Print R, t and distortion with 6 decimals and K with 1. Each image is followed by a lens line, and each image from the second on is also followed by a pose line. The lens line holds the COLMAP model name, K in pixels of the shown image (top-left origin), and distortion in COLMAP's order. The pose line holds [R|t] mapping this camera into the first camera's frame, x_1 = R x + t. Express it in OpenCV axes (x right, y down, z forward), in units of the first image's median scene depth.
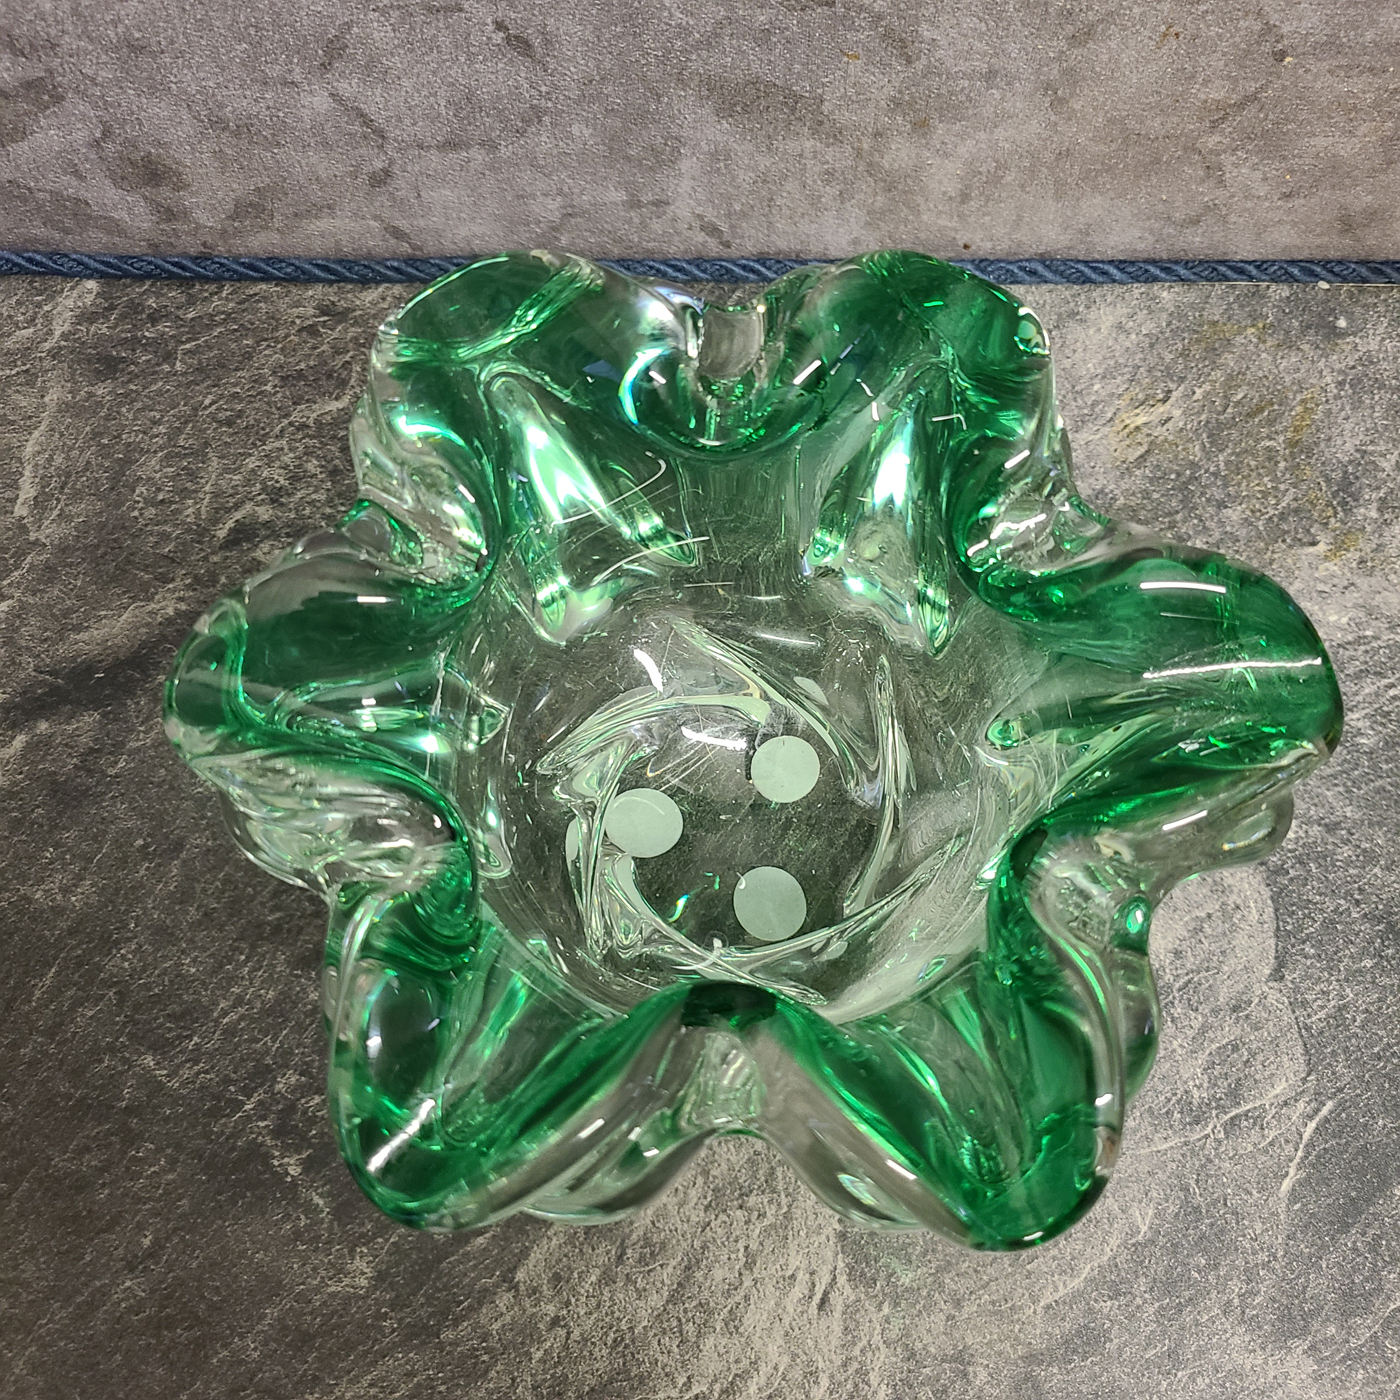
lens RADIAL K [[1391.1, 0, 717.3], [0, 1391.1, 670.9], [0, 0, 1]] dist [0.012786, 0.000000]
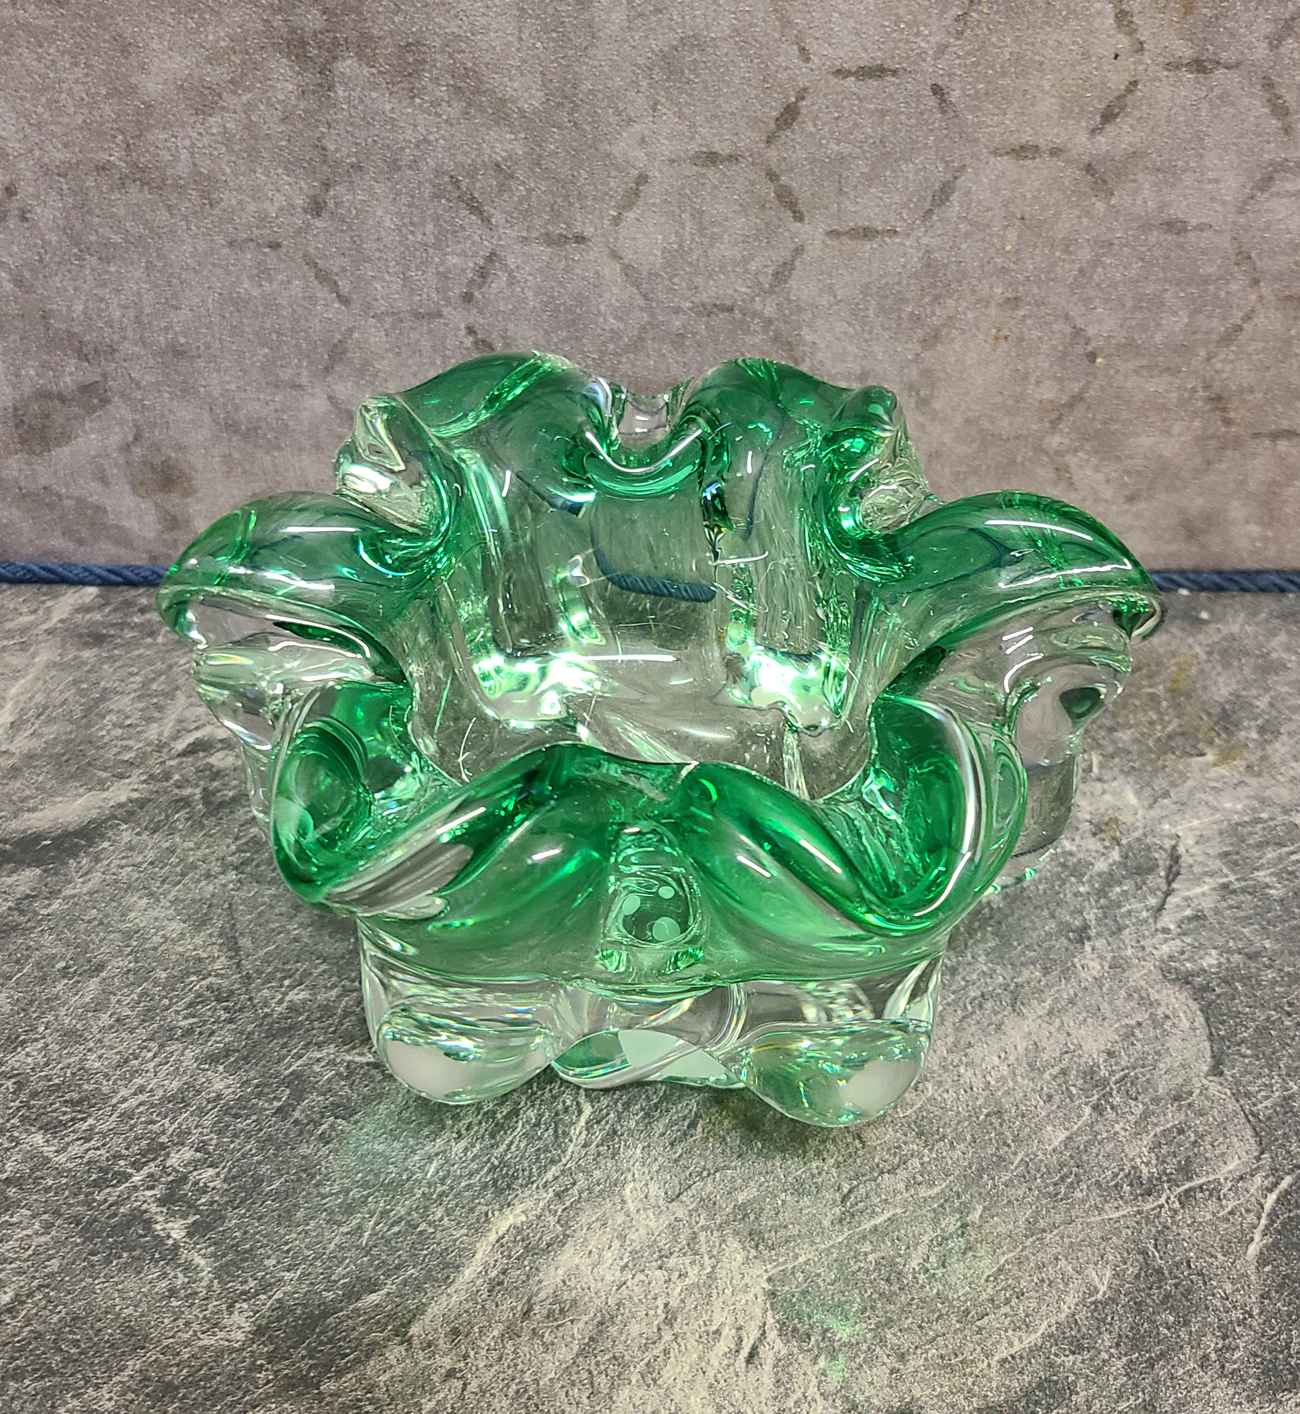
lens RADIAL K [[1561.0, 0, 674.5], [0, 1561.0, 725.2], [0, 0, 1]] dist [0.014857, 0.000000]
pose [[0.999985, -0.004590, 0.003098, 0.023154], [0.005515, 0.875139, -0.483841, 0.534866], [-0.000490, 0.483850, 0.875151, -0.067752]]
